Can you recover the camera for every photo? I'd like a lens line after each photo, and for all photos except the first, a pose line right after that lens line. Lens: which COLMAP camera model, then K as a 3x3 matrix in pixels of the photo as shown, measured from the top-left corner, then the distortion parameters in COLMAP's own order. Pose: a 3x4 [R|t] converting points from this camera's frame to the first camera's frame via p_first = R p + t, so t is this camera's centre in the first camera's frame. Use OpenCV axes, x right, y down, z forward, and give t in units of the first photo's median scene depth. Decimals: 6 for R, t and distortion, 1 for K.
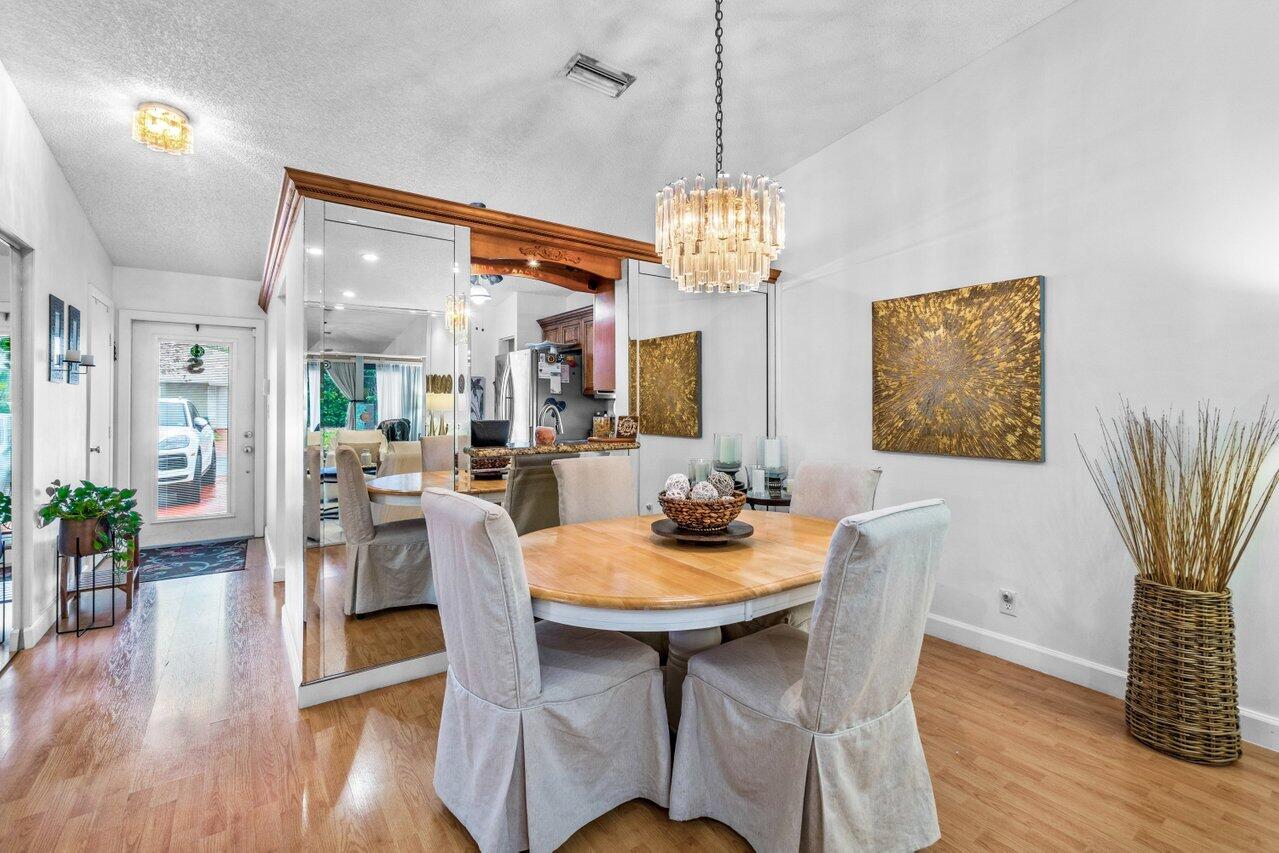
lens RADIAL K [[562.1, 0, 642.5], [0, 562.1, 418.3], [0, 0, 1]] dist [-0.000076, 0.001015]
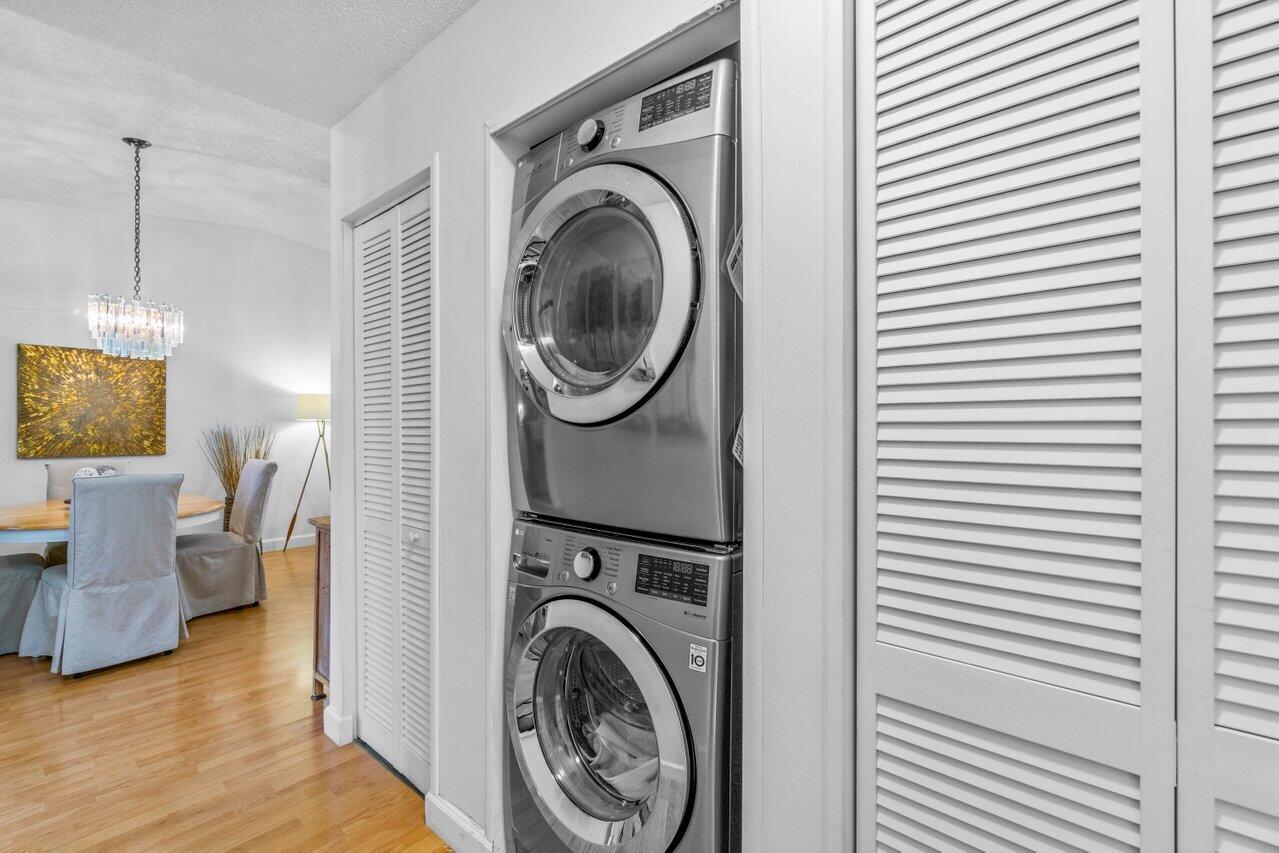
lens RADIAL K [[562.1, 0, 642.5], [0, 562.1, 418.3], [0, 0, 1]] dist [-0.000076, 0.001015]
pose [[-0.227750, 0.009847, 0.973670, -1.307770], [0.019771, 0.999789, -0.005487, -0.000696], [-0.973519, 0.018001, -0.227897, -0.105703]]
